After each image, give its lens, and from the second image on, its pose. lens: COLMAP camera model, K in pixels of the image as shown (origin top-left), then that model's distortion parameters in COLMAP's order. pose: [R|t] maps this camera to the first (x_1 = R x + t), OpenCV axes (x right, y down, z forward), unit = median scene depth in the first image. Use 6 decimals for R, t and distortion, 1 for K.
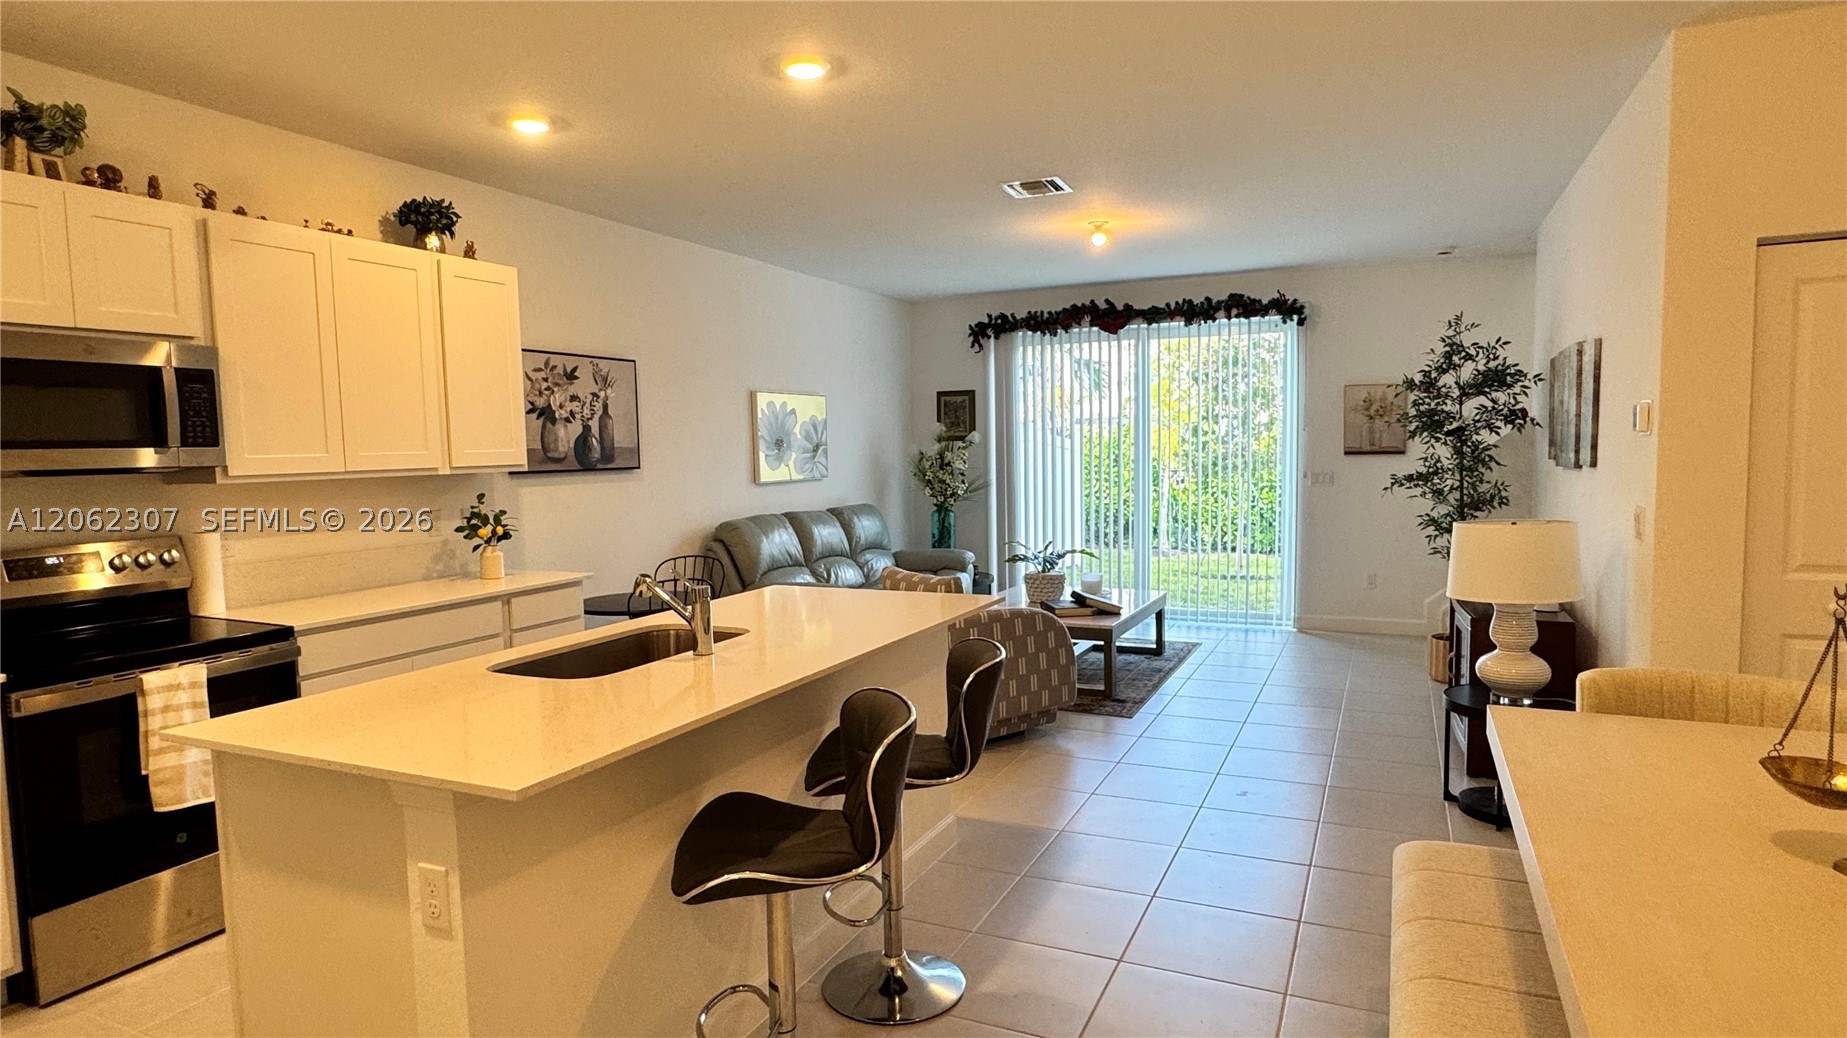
lens RADIAL K [[1024.7, 0, 918.5], [0, 1024.7, 525.5], [0, 0, 1]] dist [-0.002316, 0.001637]
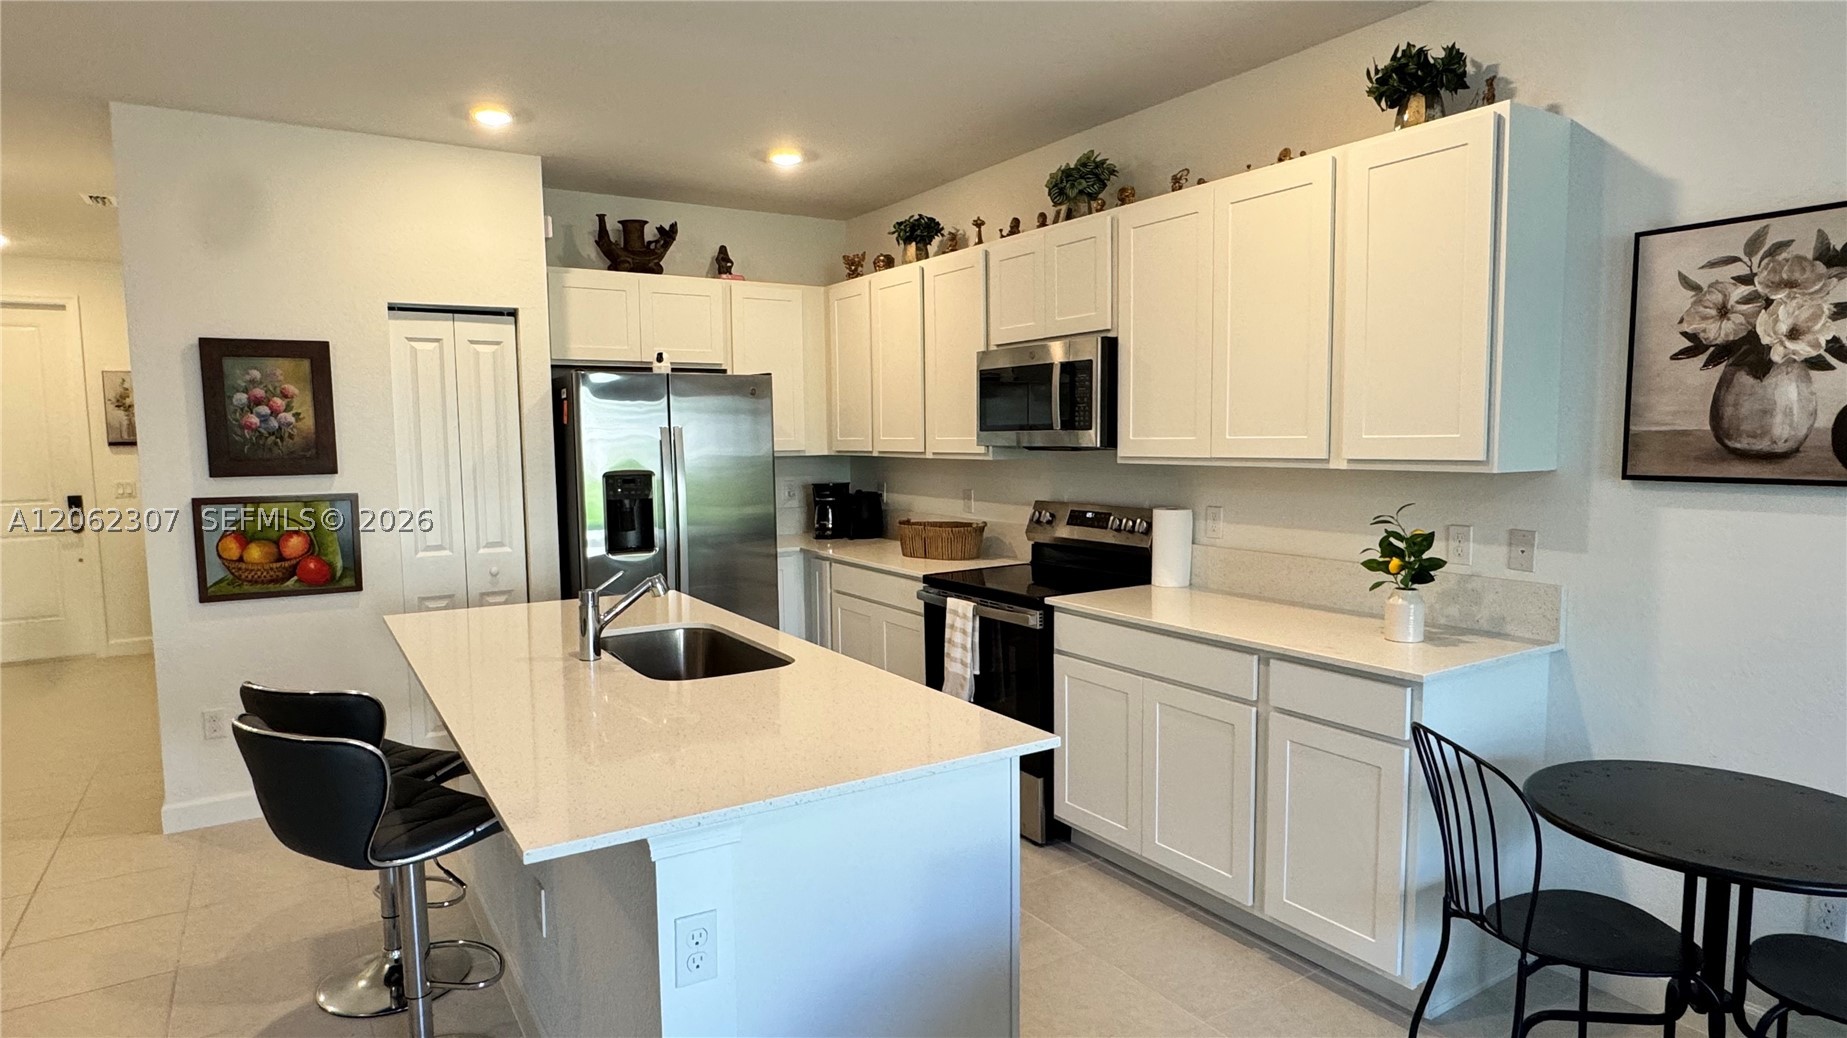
lens RADIAL K [[1024.7, 0, 918.5], [0, 1024.7, 525.5], [0, 0, 1]] dist [-0.002316, 0.001637]
pose [[-0.542175, 0.103814, -0.833828, 0.195714], [-0.041351, 0.987840, 0.149876, -0.074616], [0.839248, 0.115739, -0.531289, 0.809575]]
